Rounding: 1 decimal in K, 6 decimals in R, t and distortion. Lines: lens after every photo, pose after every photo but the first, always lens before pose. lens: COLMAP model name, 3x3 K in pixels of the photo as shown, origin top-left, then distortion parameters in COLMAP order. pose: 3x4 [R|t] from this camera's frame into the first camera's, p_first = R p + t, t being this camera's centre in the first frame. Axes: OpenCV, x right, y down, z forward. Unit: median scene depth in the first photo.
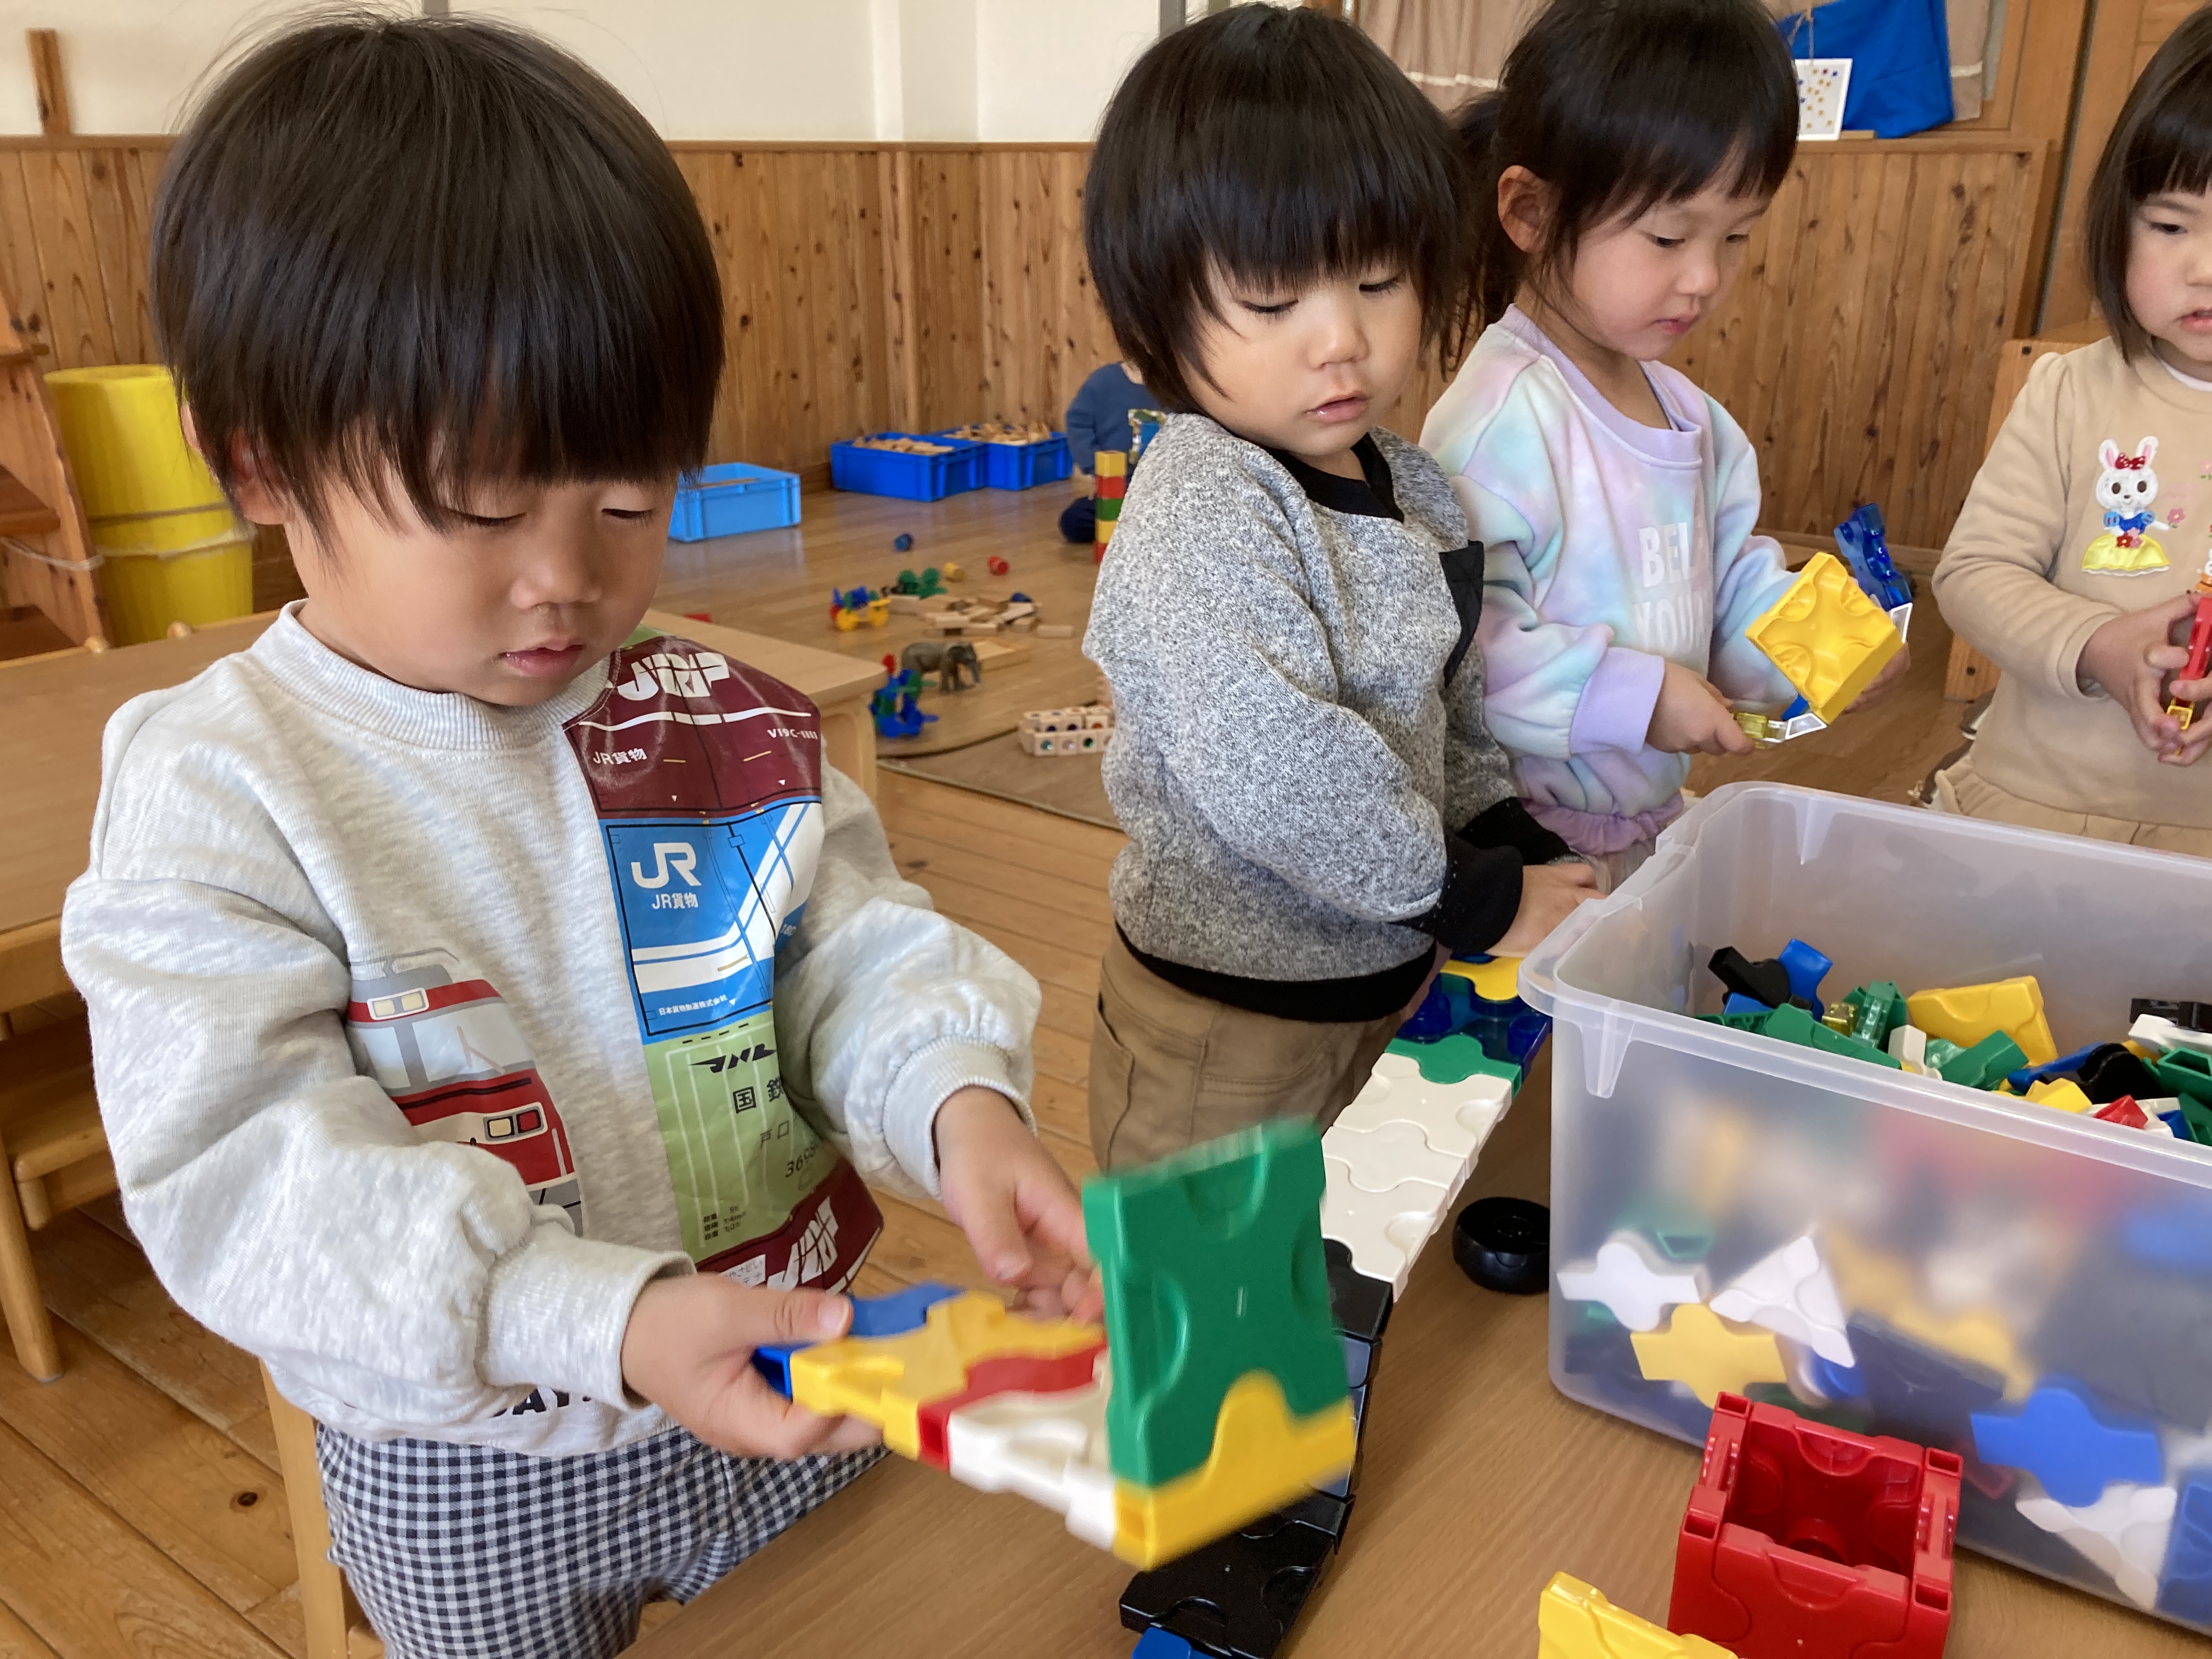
lens RADIAL K [[1827.6, 0, 1106.0], [0, 1827.6, 829.5], [0, 0, 1]] dist [0.026956, -0.003957]
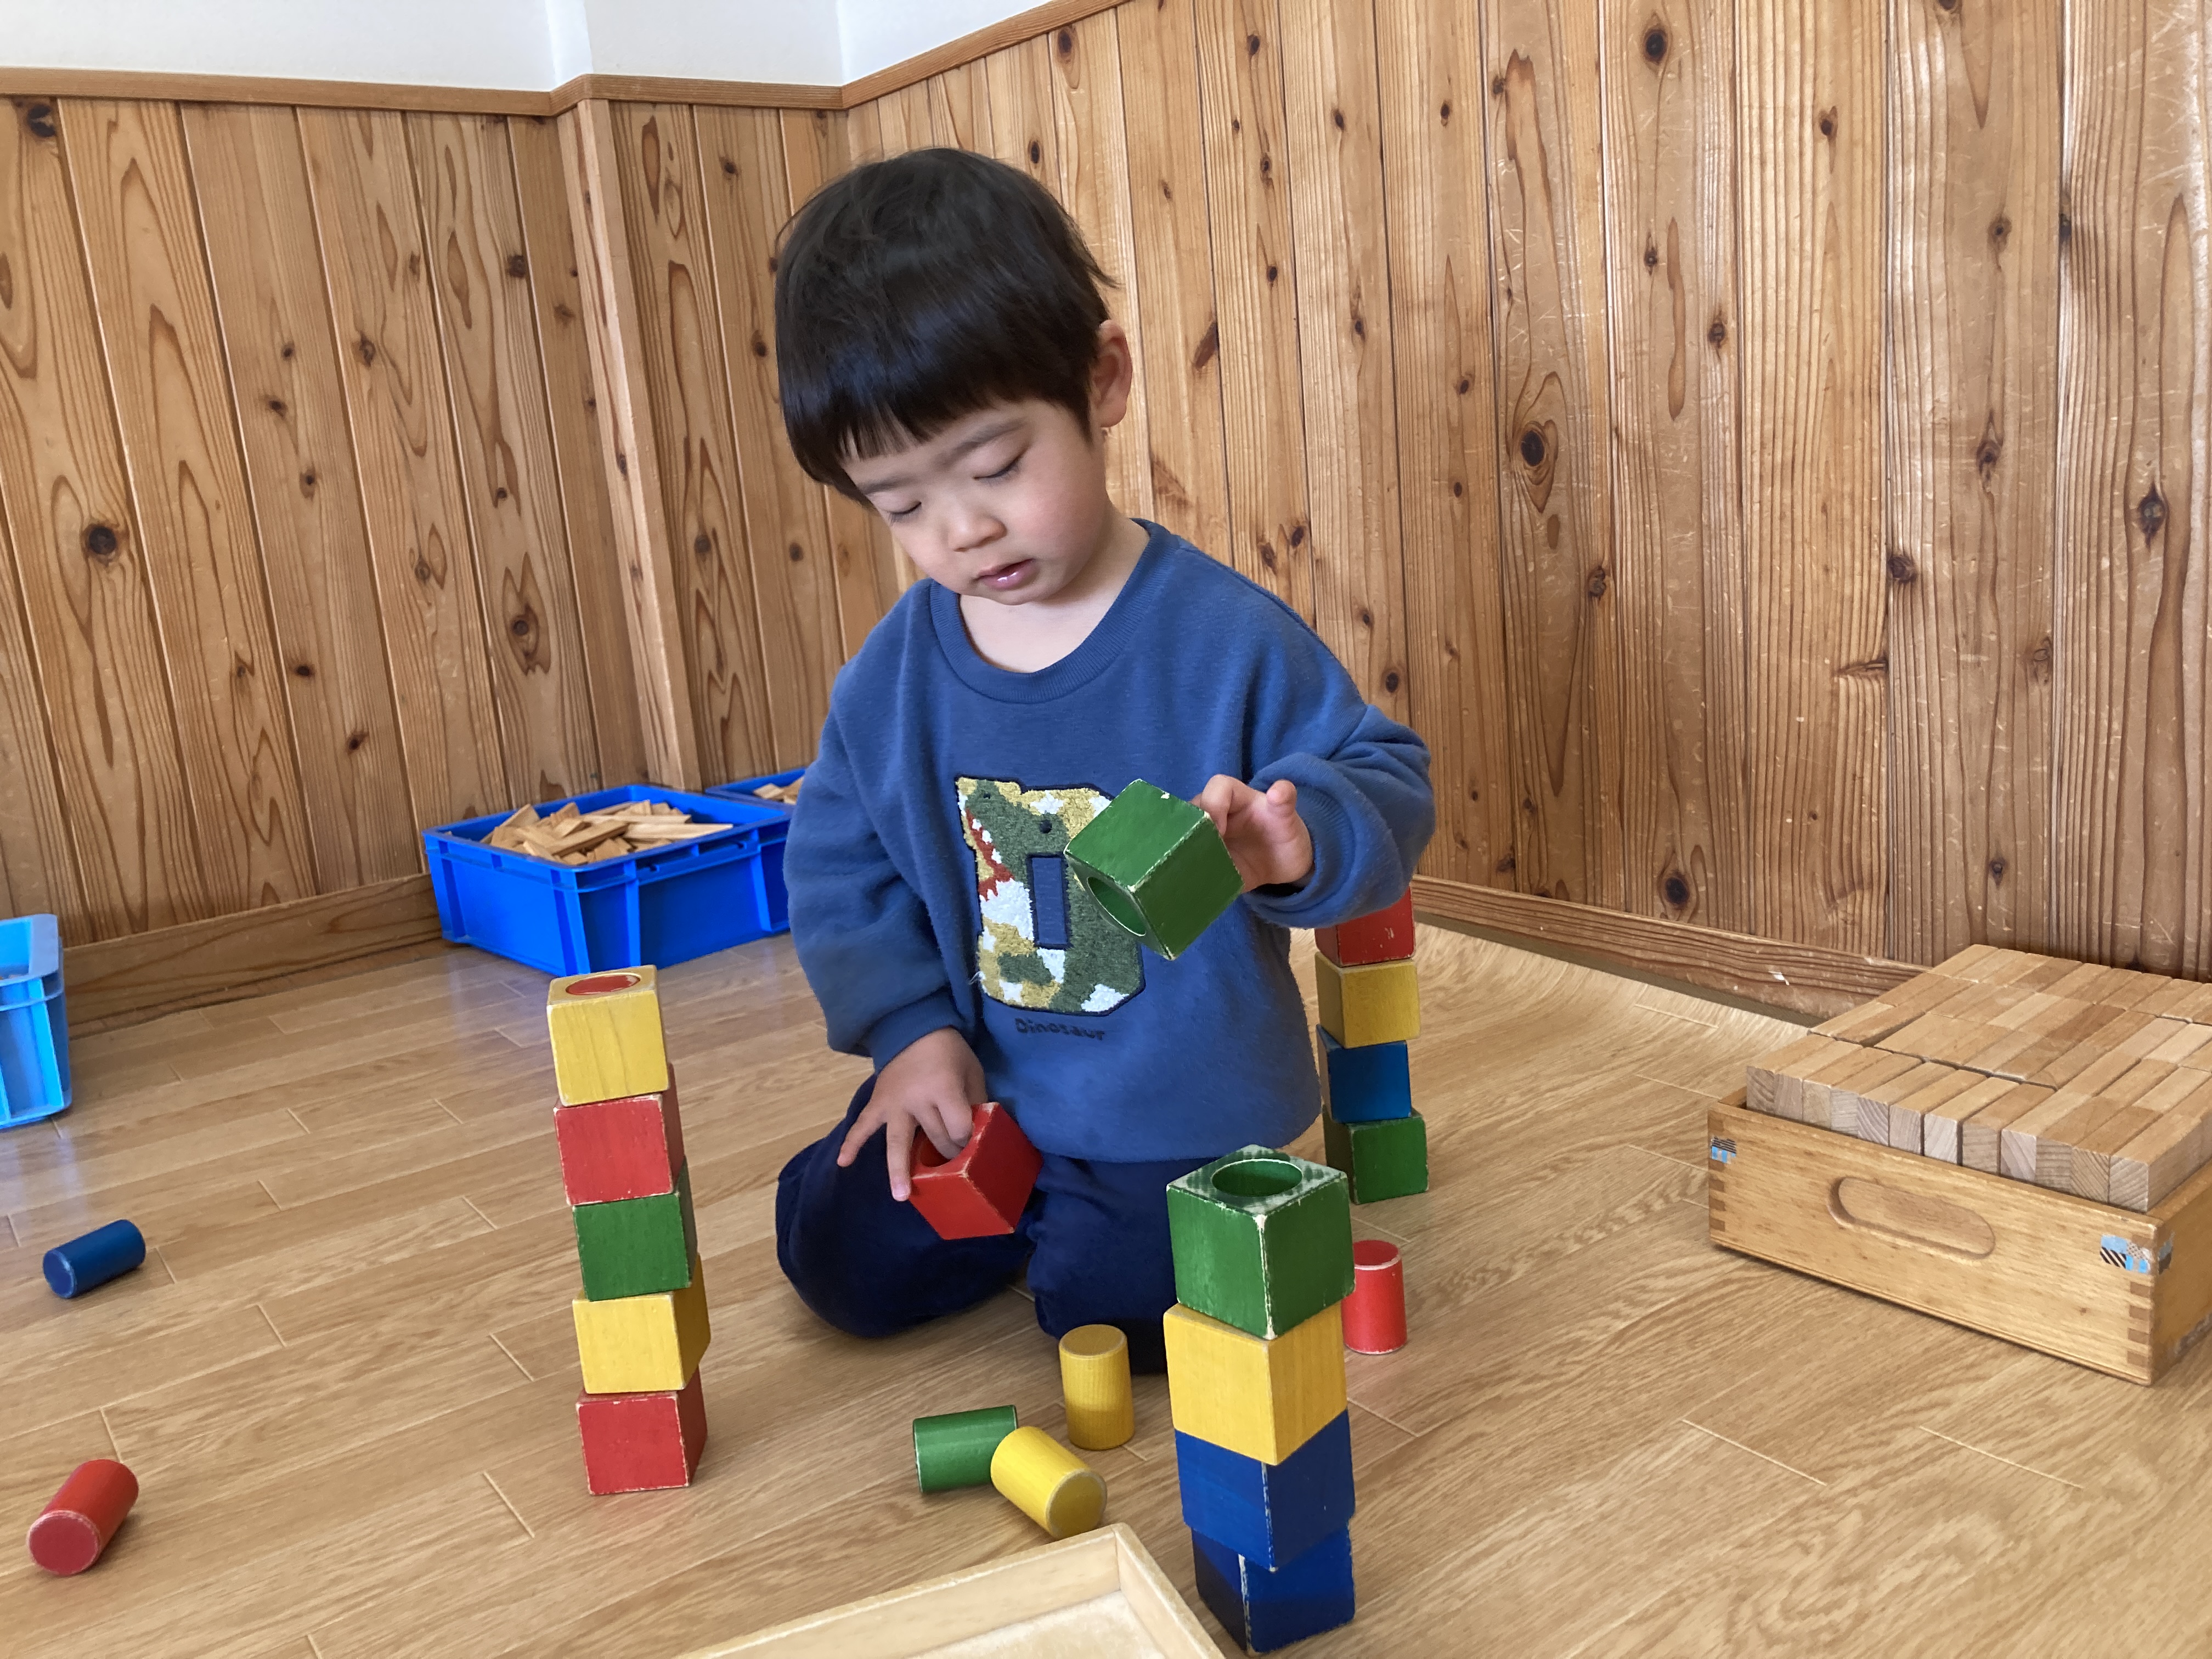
lens RADIAL K [[1827.6, 0, 1106.0], [0, 1827.6, 829.5], [0, 0, 1]] dist [0.026956, -0.003957]
pose [[0.962037, -0.019227, -0.272242, 0.100041], [-0.014001, 0.992725, -0.119588, -0.166232], [0.272561, 0.118859, 0.954769, 0.663763]]
